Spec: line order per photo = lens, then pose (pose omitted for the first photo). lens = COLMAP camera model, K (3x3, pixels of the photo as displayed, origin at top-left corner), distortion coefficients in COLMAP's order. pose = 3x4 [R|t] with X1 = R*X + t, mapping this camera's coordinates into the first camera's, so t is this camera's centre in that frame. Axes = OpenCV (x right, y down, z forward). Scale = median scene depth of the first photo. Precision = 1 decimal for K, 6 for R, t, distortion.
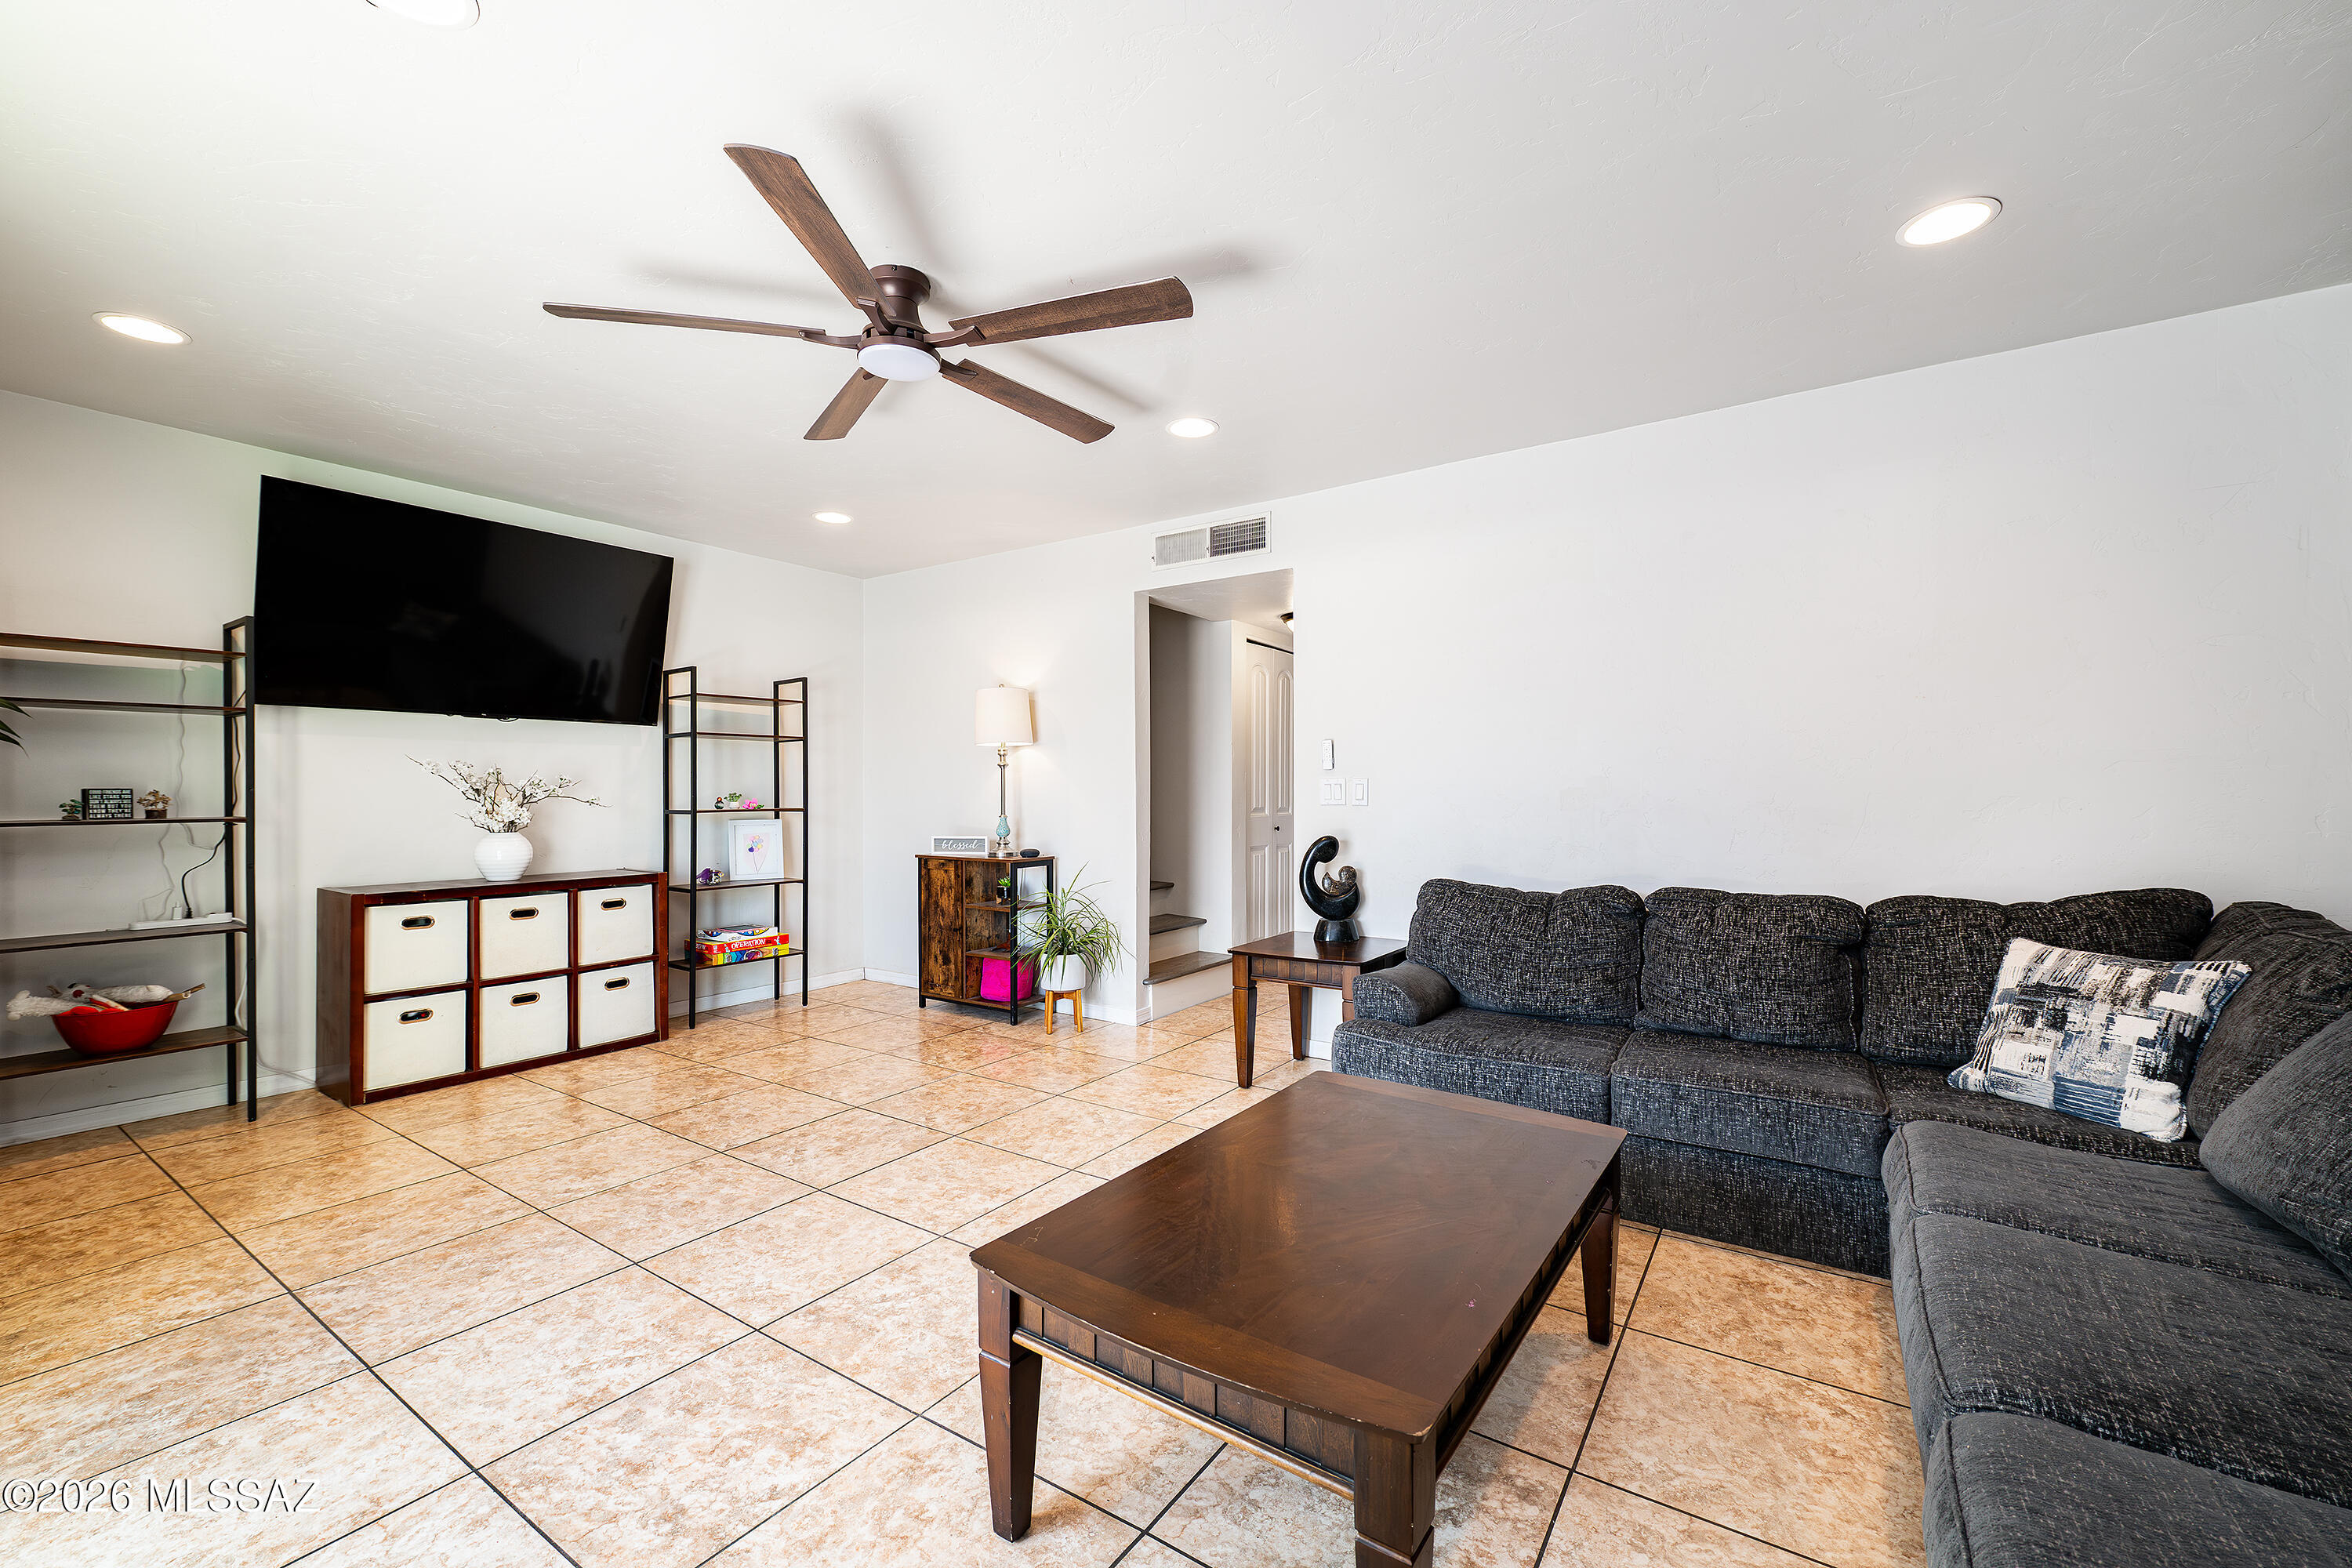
lens RADIAL K [[939.1, 0, 1176.0], [0, 939.1, 784.0], [0, 0, 1]] dist [-0.000416, 0.000045]
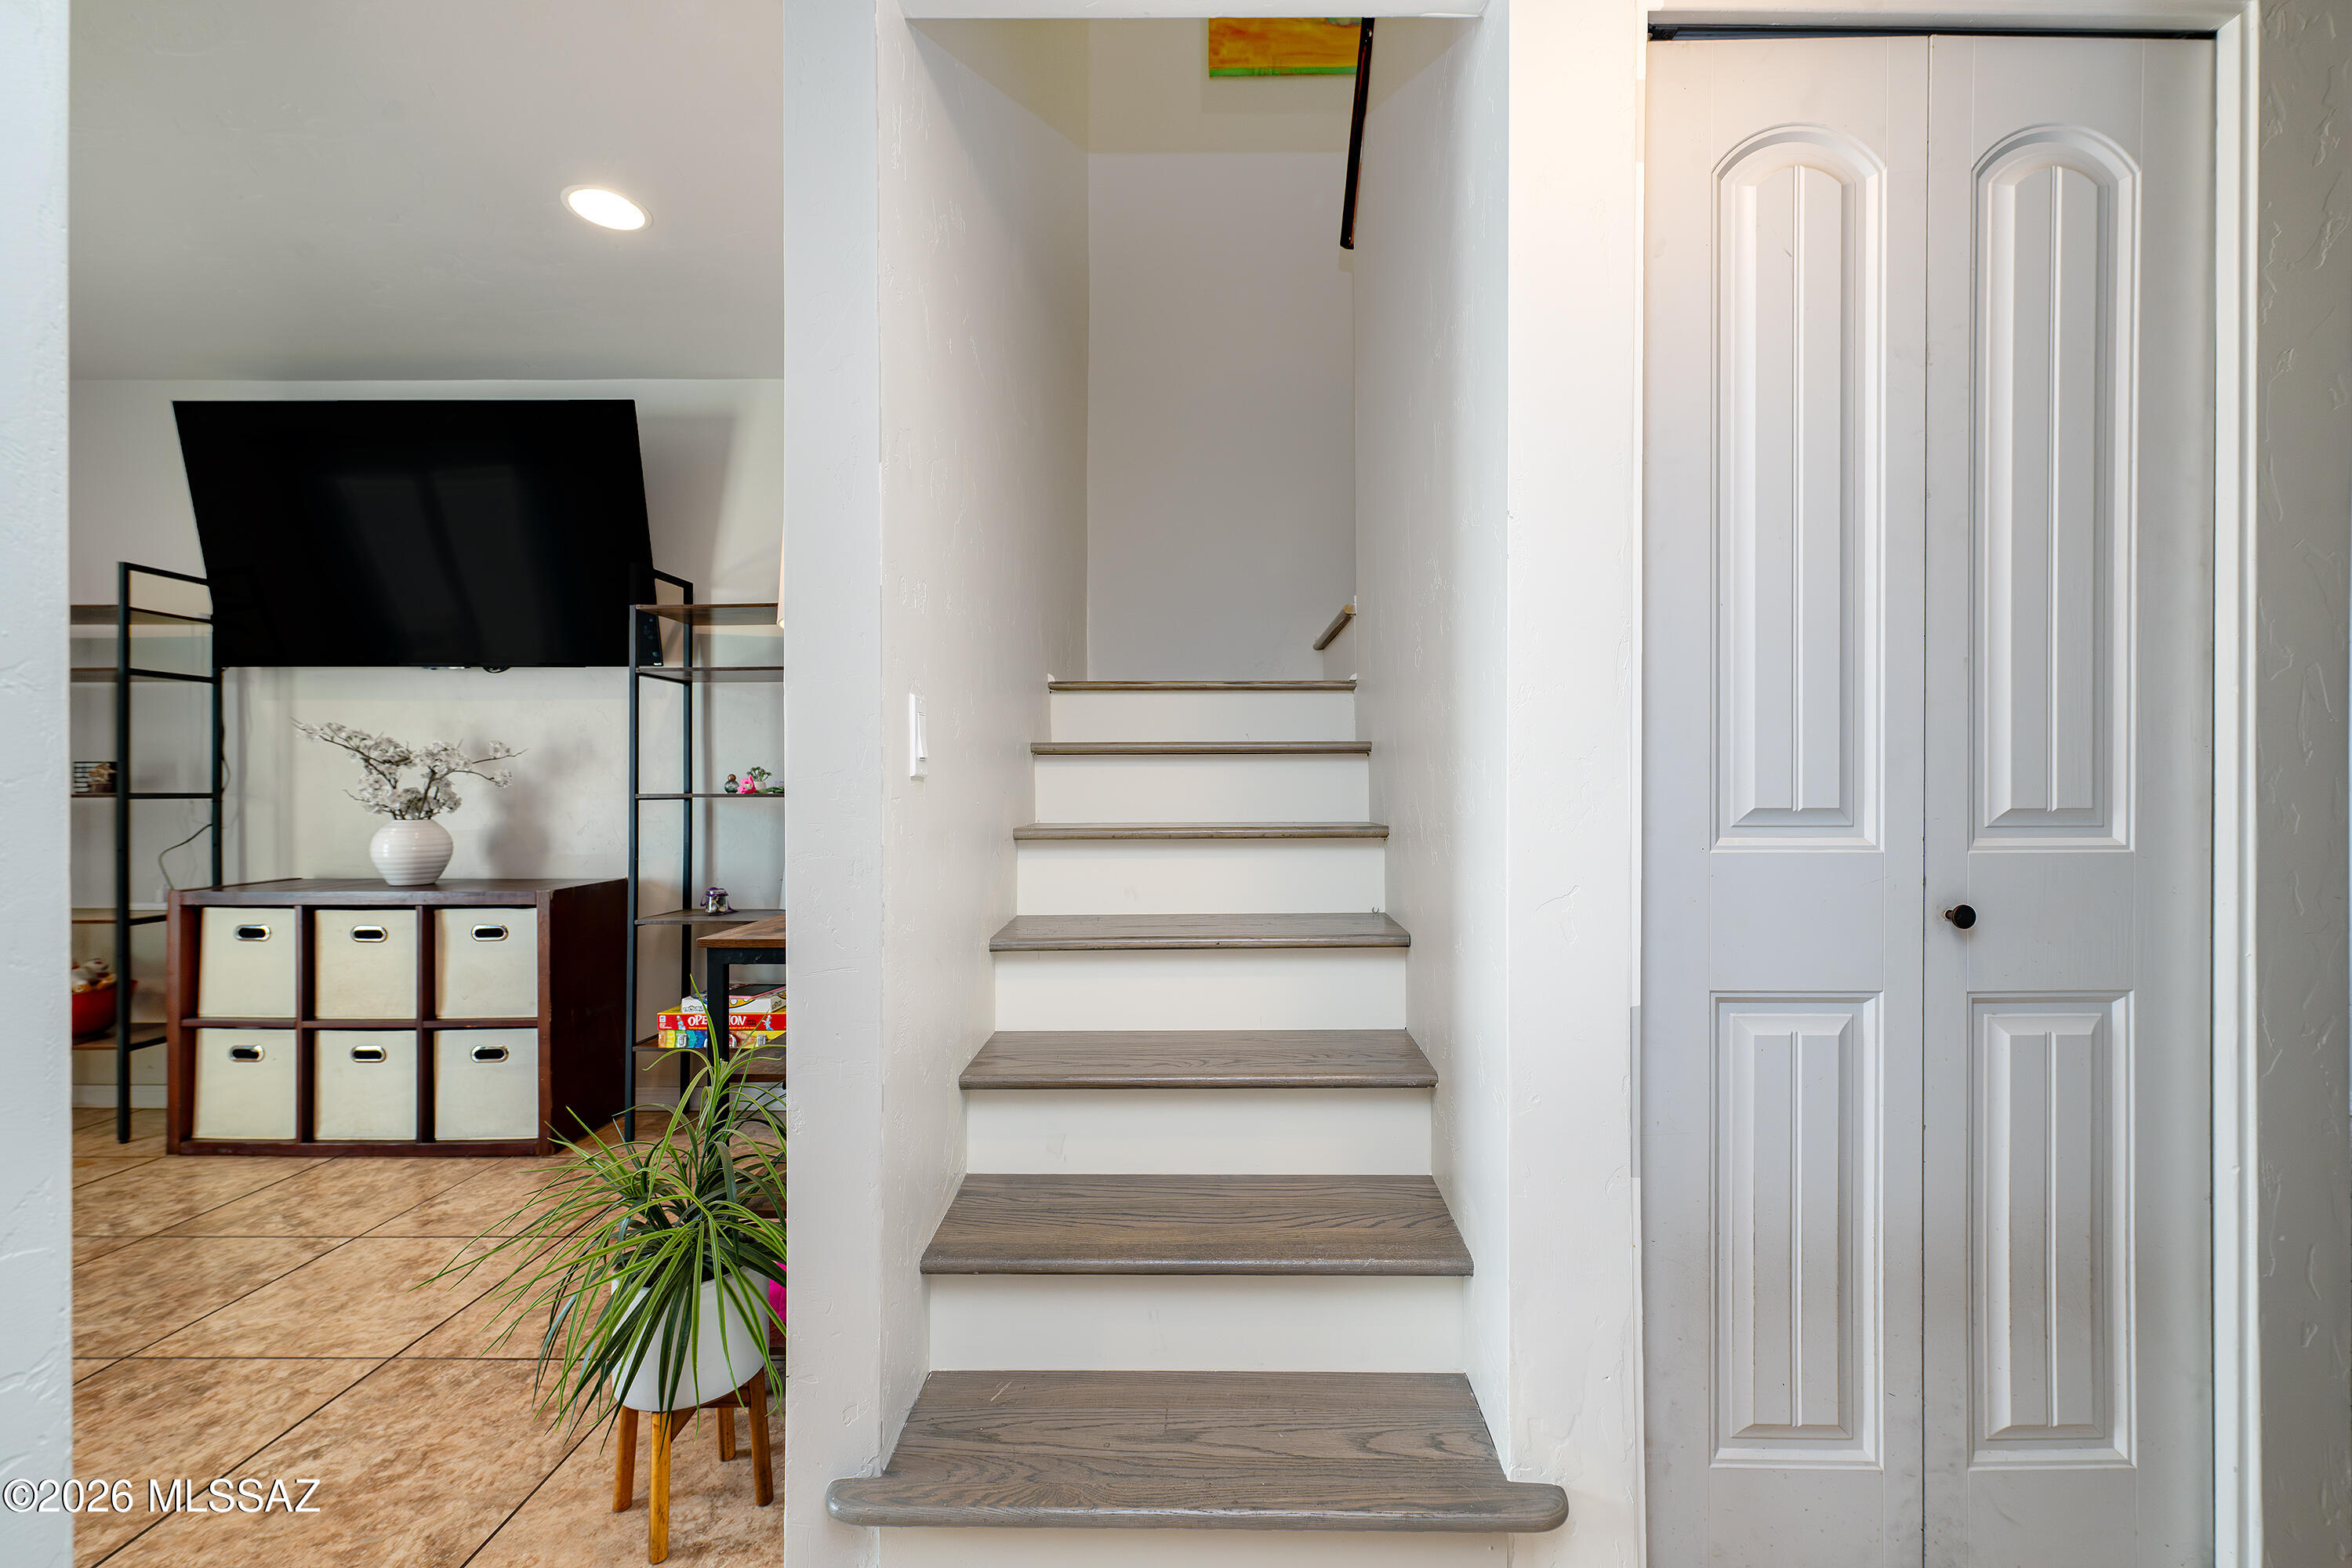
lens RADIAL K [[1002.1, 0, 1176.0], [0, 1002.1, 784.0], [0, 0, 1]] dist [0.001019, 0.000137]
pose [[0.571224, -0.001413, -0.820793, 0.277188], [0.007053, 0.999970, 0.003186, 0.025608], [0.820764, -0.007609, 0.571217, 1.063122]]
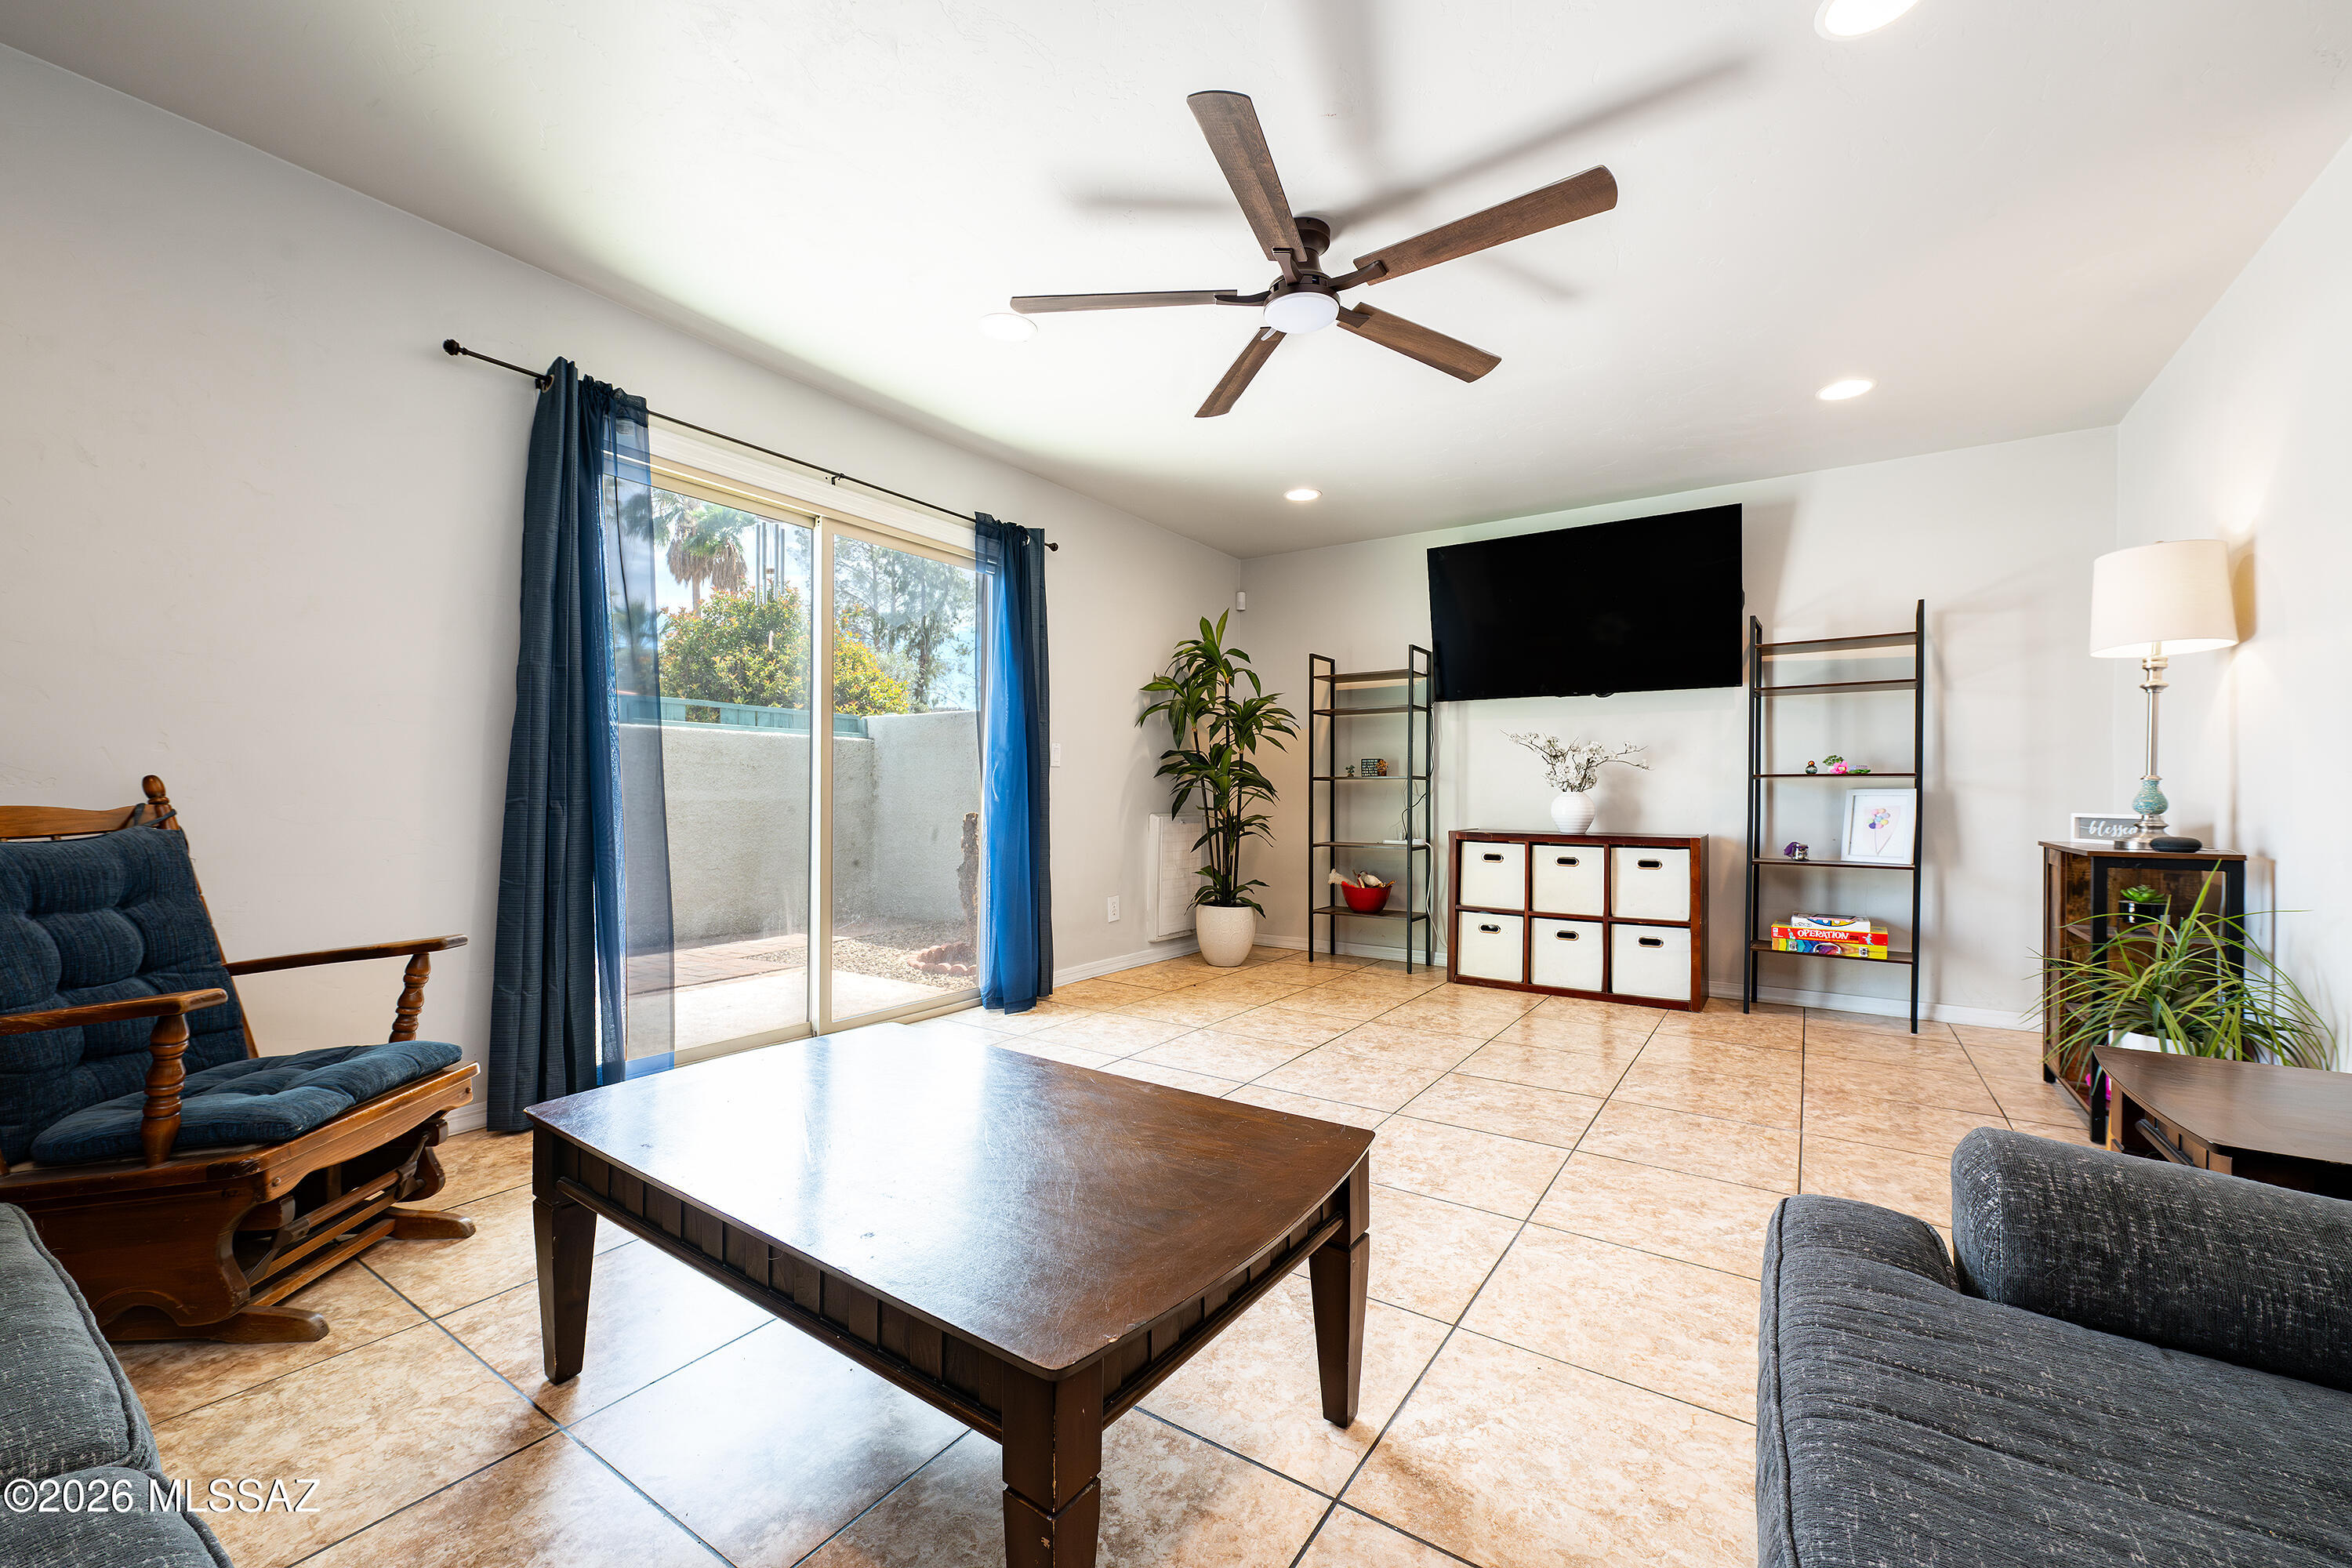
lens RADIAL K [[928.6, 0, 1183.2], [0, 928.6, 790.9], [0, 0, 1]] dist [0.002913, -0.000052]
pose [[0.020493, 0.001512, -0.999789, 0.434982], [0.002269, 0.999996, 0.001558, 0.048421], [0.999787, -0.002300, 0.020489, 0.502232]]
